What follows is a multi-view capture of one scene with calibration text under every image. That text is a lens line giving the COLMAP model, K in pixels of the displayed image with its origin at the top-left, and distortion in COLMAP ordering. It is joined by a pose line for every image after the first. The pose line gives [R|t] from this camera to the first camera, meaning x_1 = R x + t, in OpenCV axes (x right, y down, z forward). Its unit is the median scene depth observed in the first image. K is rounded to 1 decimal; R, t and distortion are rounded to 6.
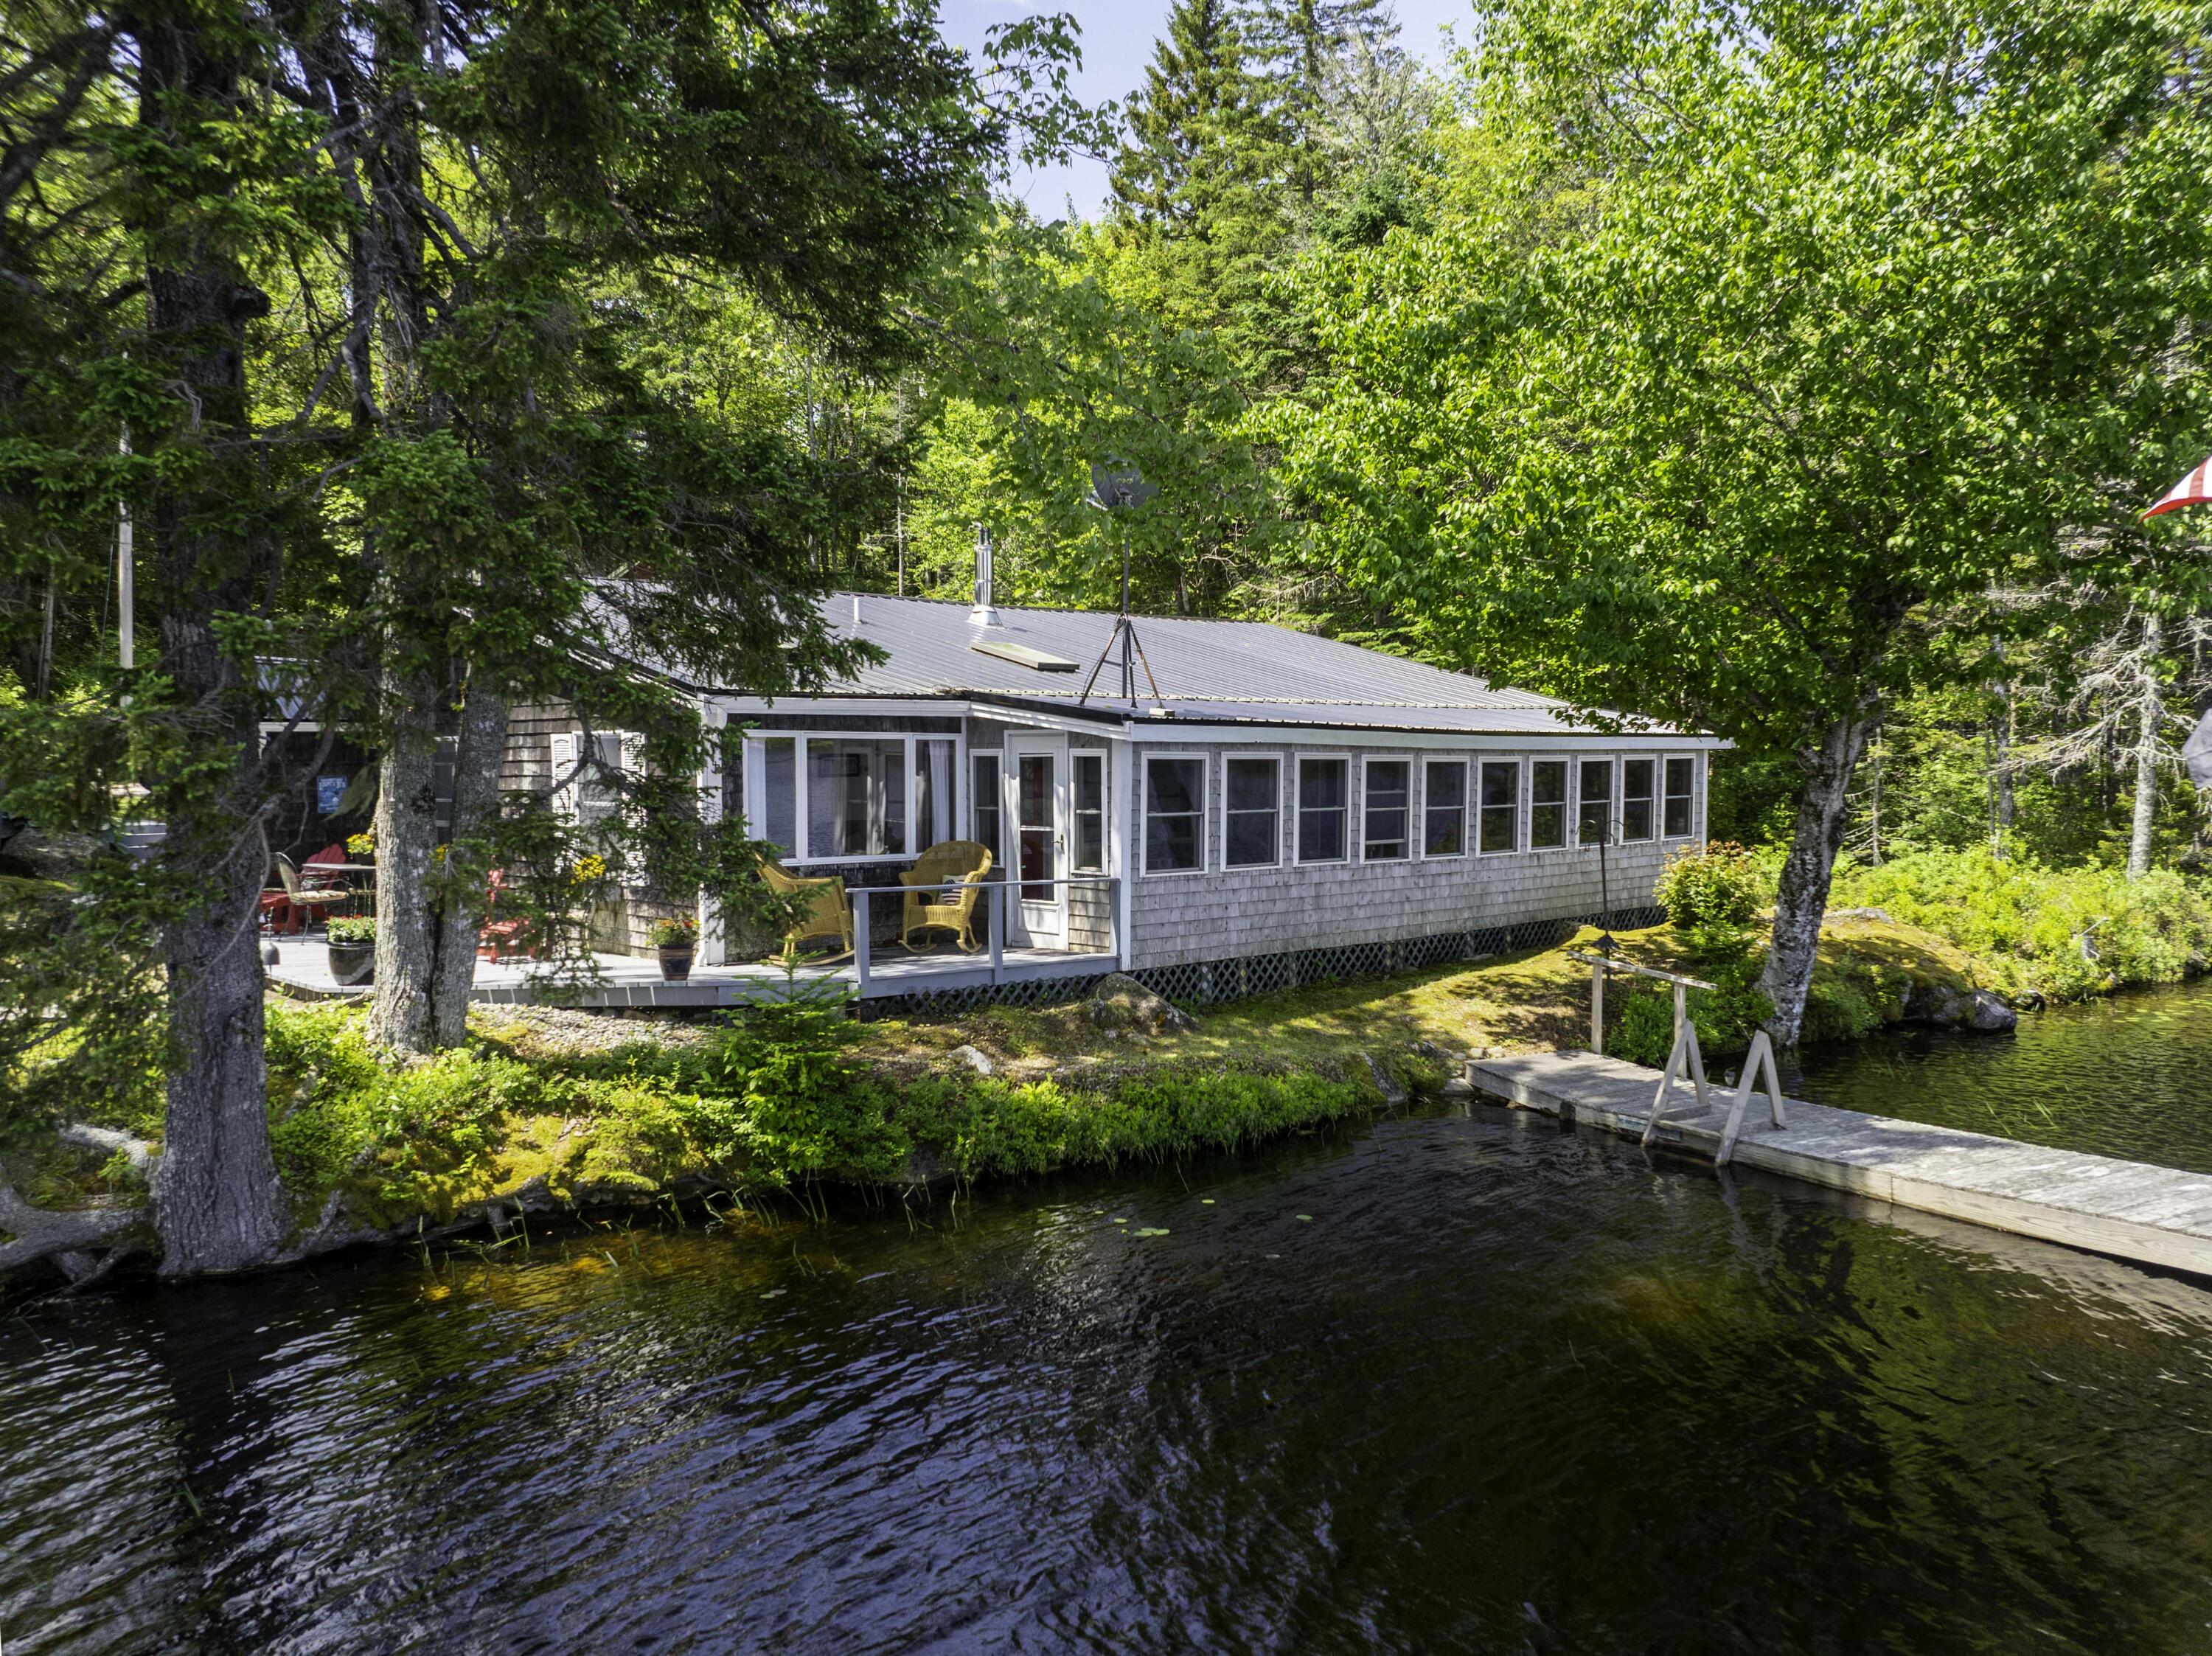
lens RADIAL K [[1619.7, 0, 1106.0], [0, 1619.7, 828.0], [0, 0, 1]] dist [-0.030292, -0.002701]
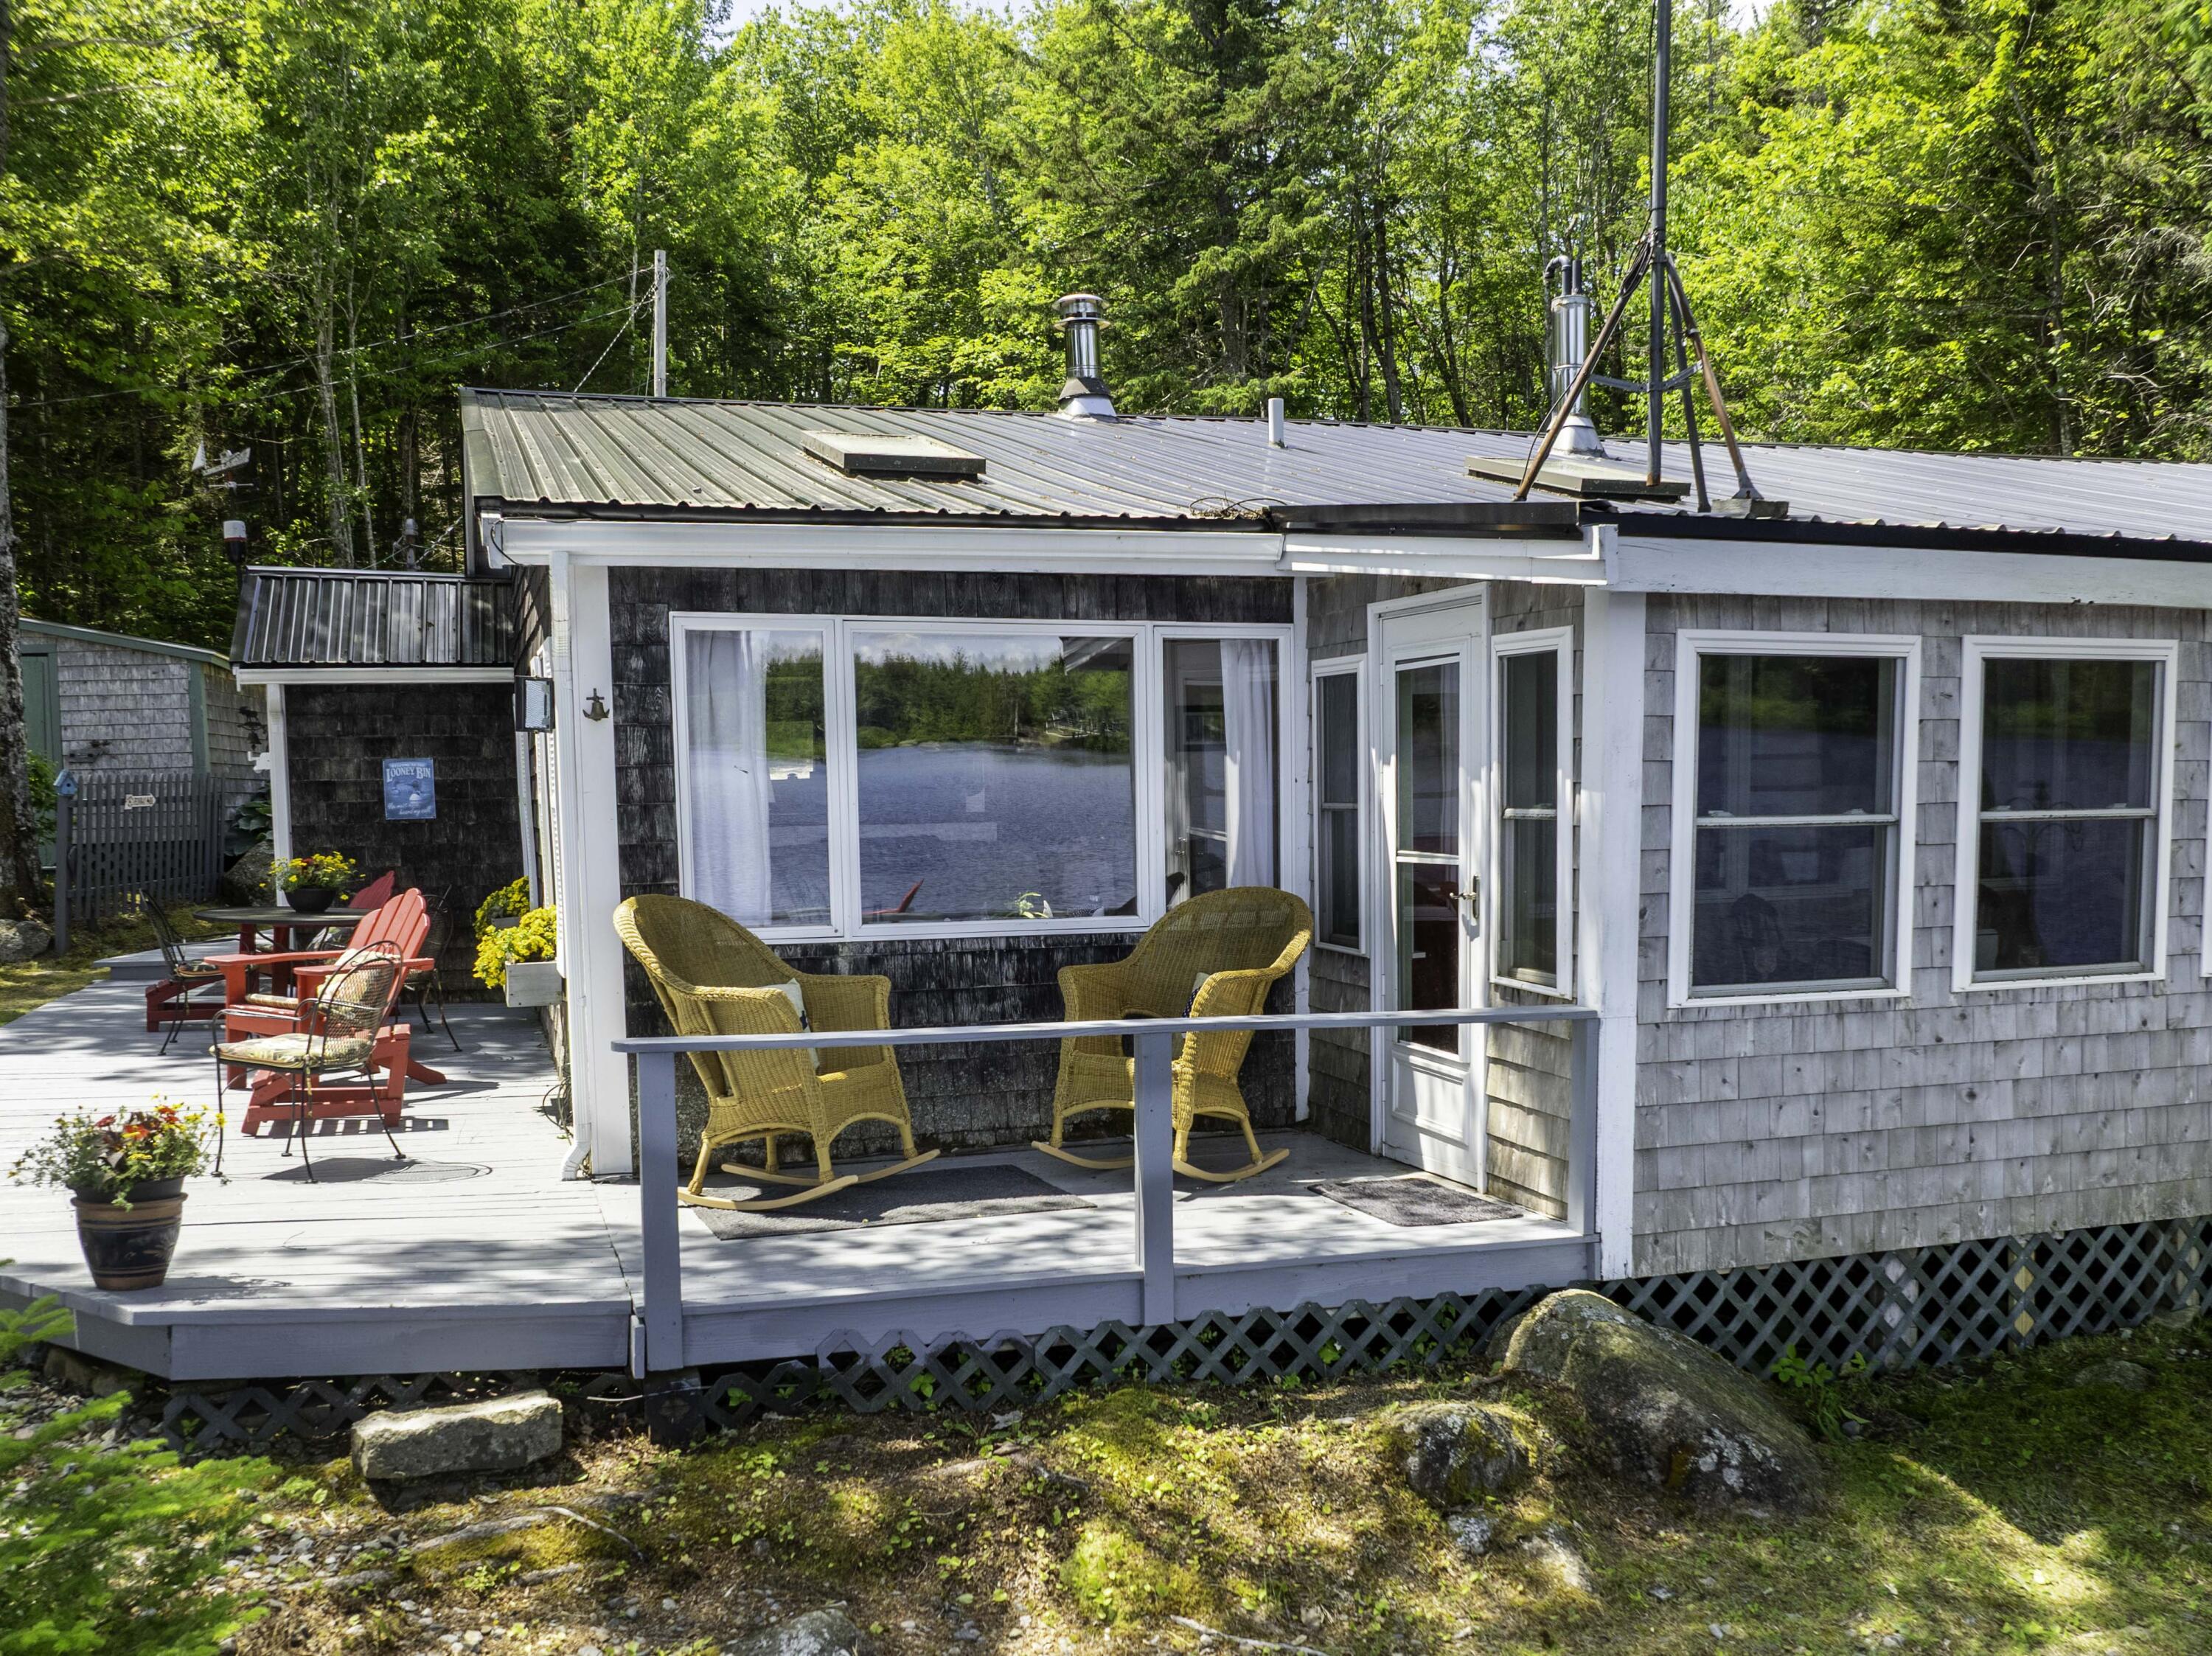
lens RADIAL K [[1946.3, 0, 1099.5], [0, 1946.3, 976.1], [0, 0, 1]] dist [-0.043239, -0.012336]
pose [[0.899704, 0.031381, -0.435372, 0.087697], [-0.001809, 0.997672, 0.068172, -0.003188], [0.436497, -0.060547, 0.897666, 0.573134]]
